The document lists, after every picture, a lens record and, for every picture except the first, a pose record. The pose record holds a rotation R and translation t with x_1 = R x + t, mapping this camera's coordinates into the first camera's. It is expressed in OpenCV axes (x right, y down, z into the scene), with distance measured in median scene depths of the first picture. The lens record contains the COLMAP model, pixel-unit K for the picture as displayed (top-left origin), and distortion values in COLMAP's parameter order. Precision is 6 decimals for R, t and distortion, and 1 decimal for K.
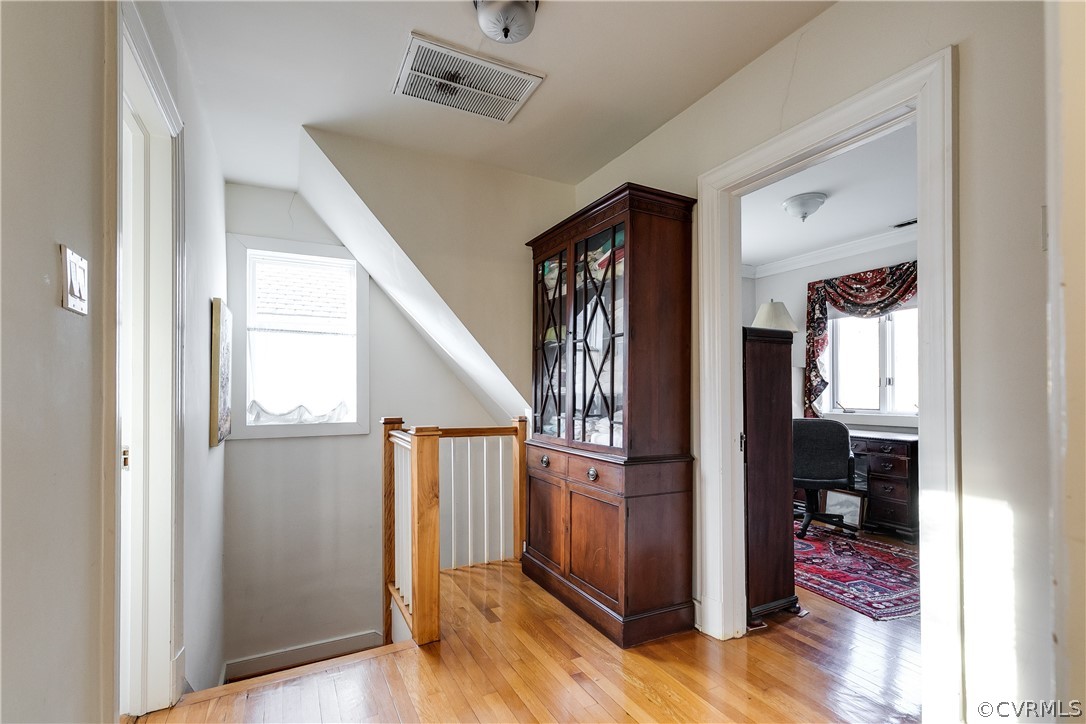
lens RADIAL K [[496.7, 0, 551.4], [0, 496.7, 382.5], [0, 0, 1]] dist [0.013798, -0.001958]
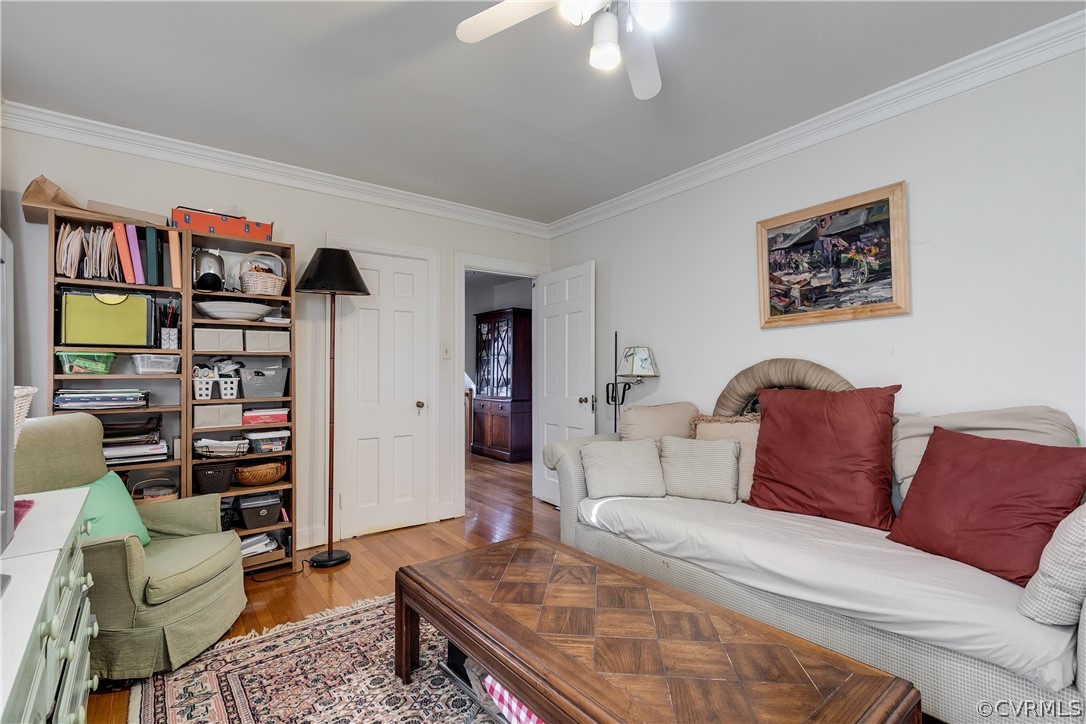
lens RADIAL K [[496.7, 0, 546.6], [0, 496.7, 366.1], [0, 0, 1]] dist [0.013798, -0.001958]
pose [[0.988191, 0.003344, 0.153190, -0.145016], [-0.002550, 0.999982, -0.005376, -0.049664], [-0.153205, 0.004922, 0.988182, -2.983479]]
